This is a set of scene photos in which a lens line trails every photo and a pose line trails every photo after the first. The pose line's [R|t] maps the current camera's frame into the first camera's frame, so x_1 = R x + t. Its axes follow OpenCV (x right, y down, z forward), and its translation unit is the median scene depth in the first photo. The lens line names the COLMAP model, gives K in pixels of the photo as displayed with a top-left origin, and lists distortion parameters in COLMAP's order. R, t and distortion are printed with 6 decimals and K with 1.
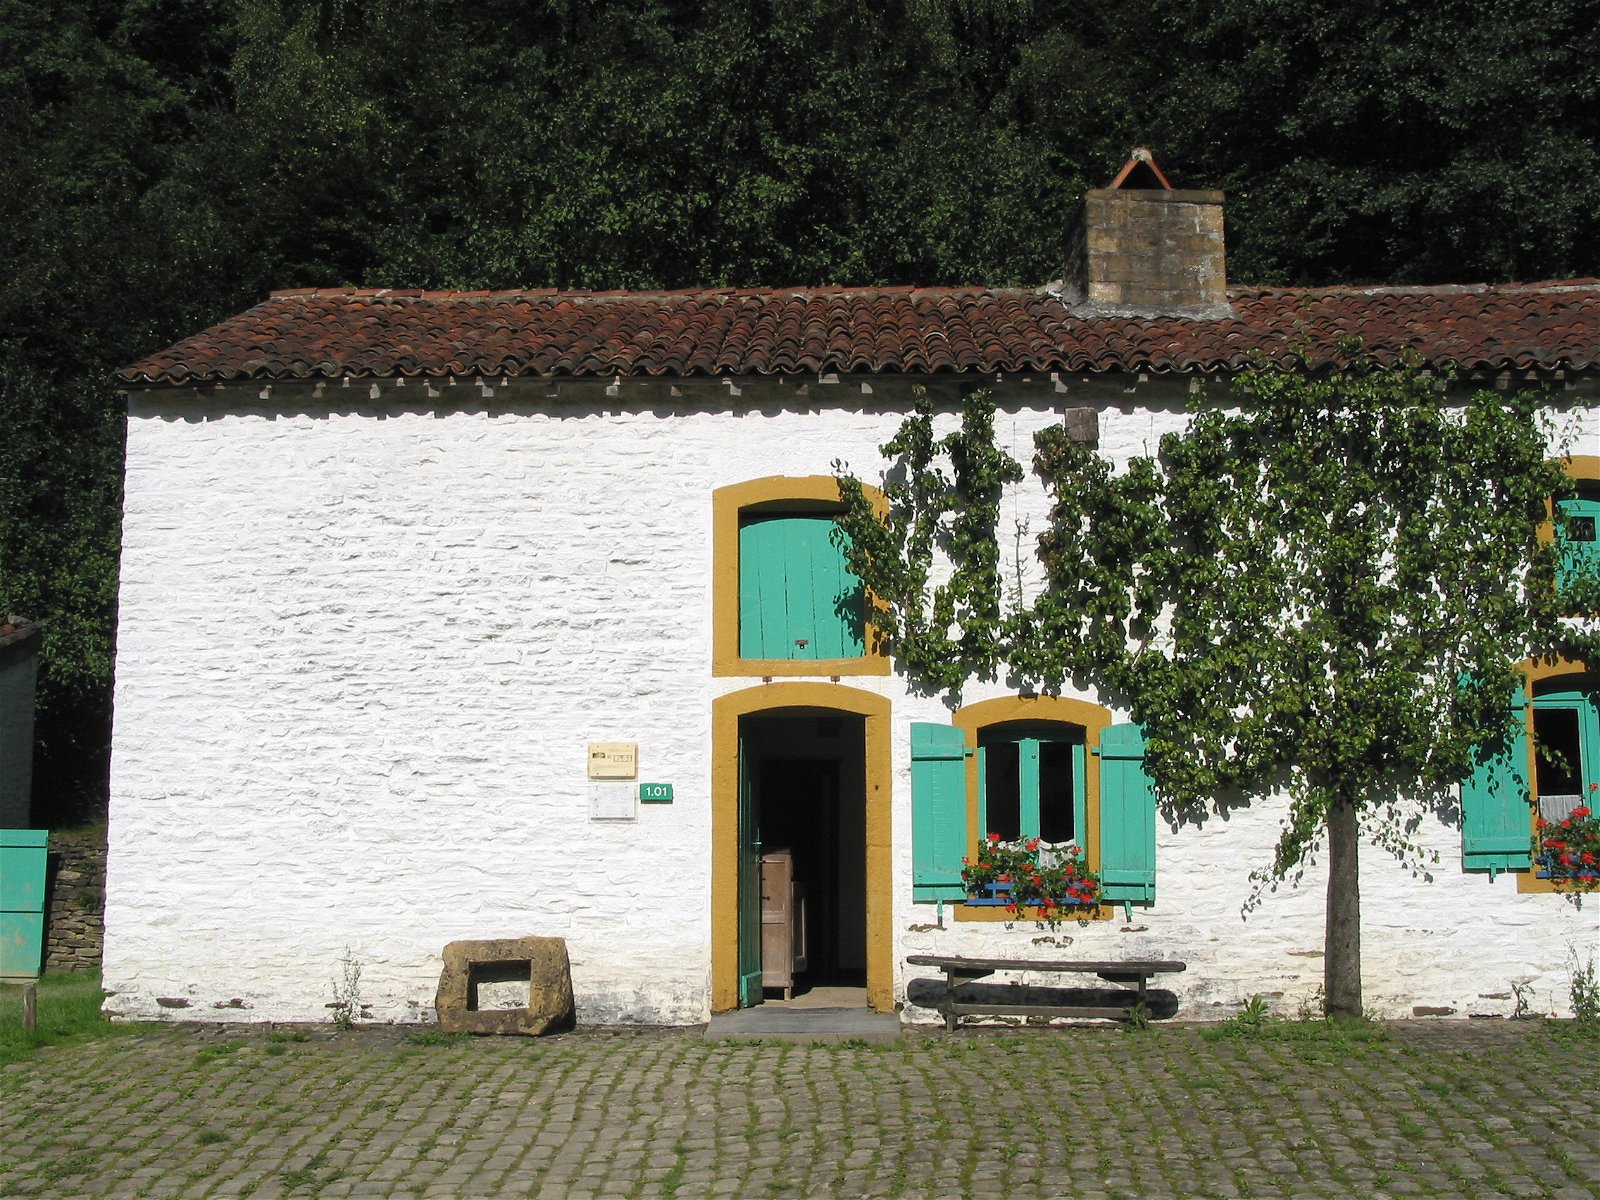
lens RADIAL K [[2188.9, 0, 800.0], [0, 2188.9, 600.0], [0, 0, 1]] dist [-0.028787, 0.042963]
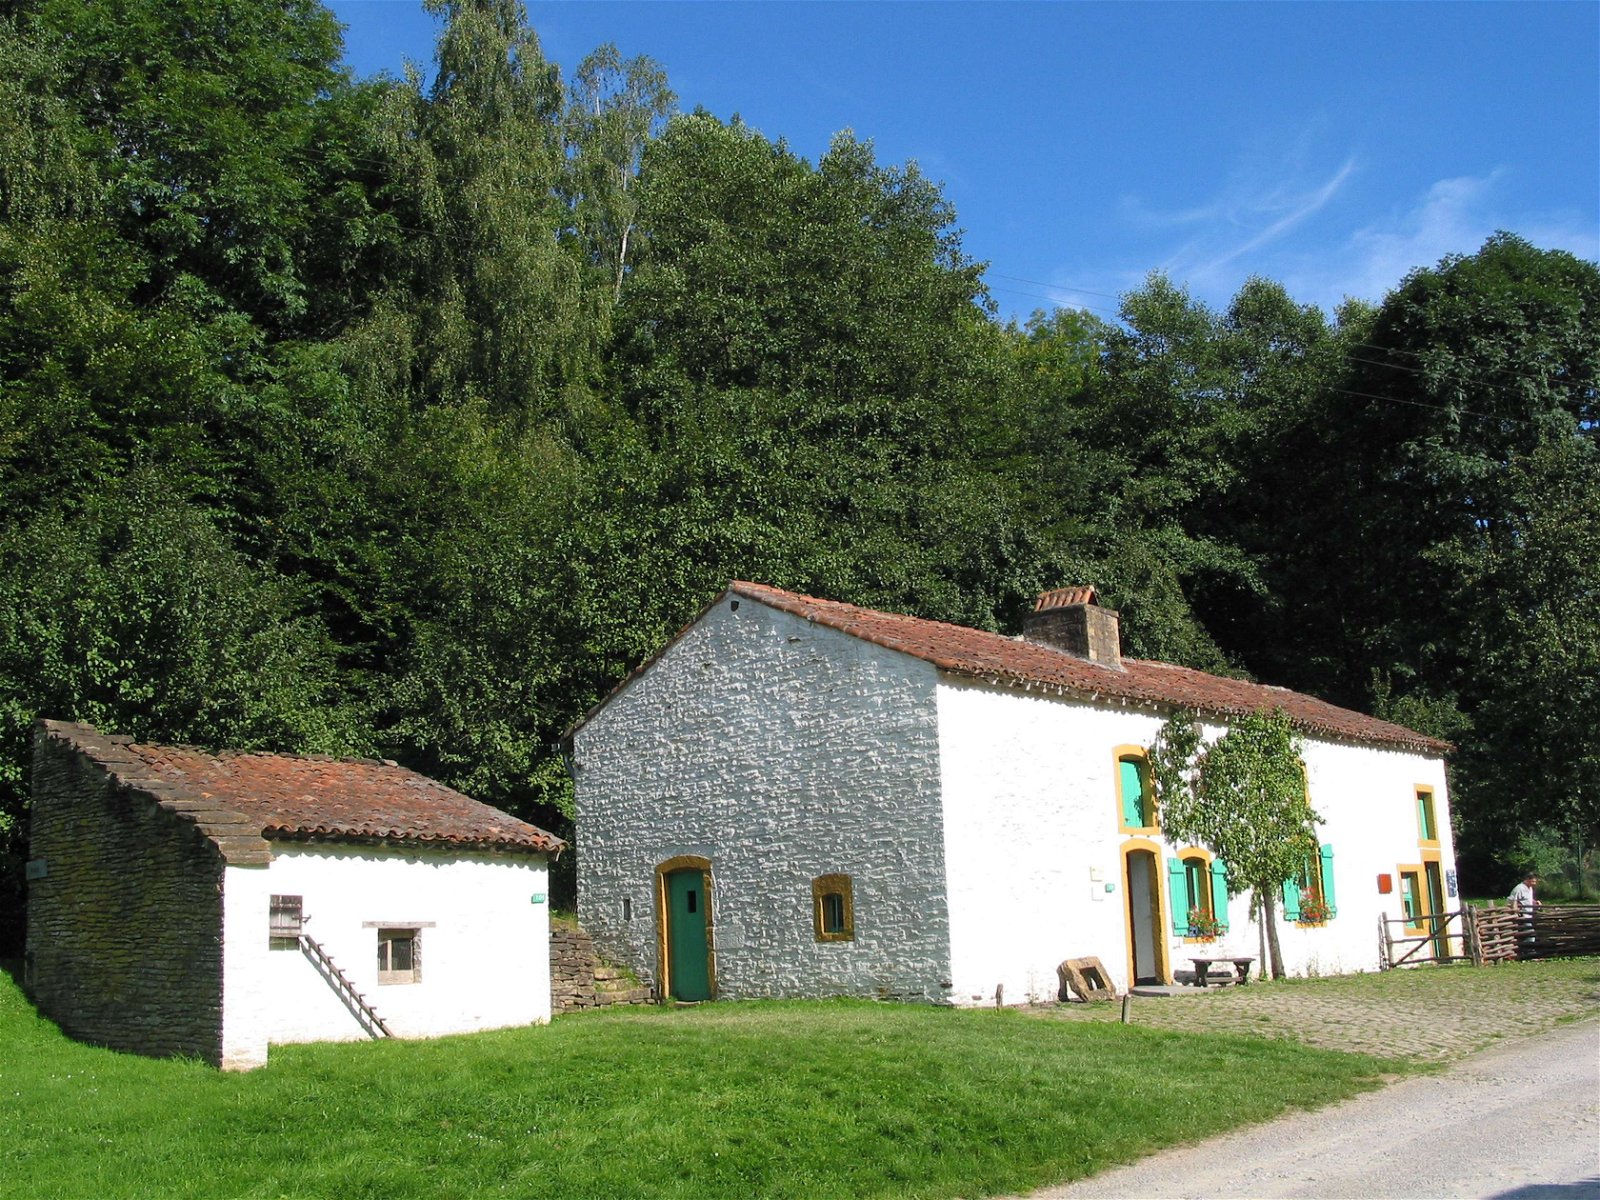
lens RADIAL K [[2188.9, 0, 800.0], [0, 2188.9, 600.0], [0, 0, 1]] dist [-0.028787, 0.042963]
pose [[0.539871, 0.114048, 0.833986, -2.053131], [-0.067453, 0.993454, -0.092190, 0.026043], [-0.839041, -0.006484, 0.544030, 0.092994]]
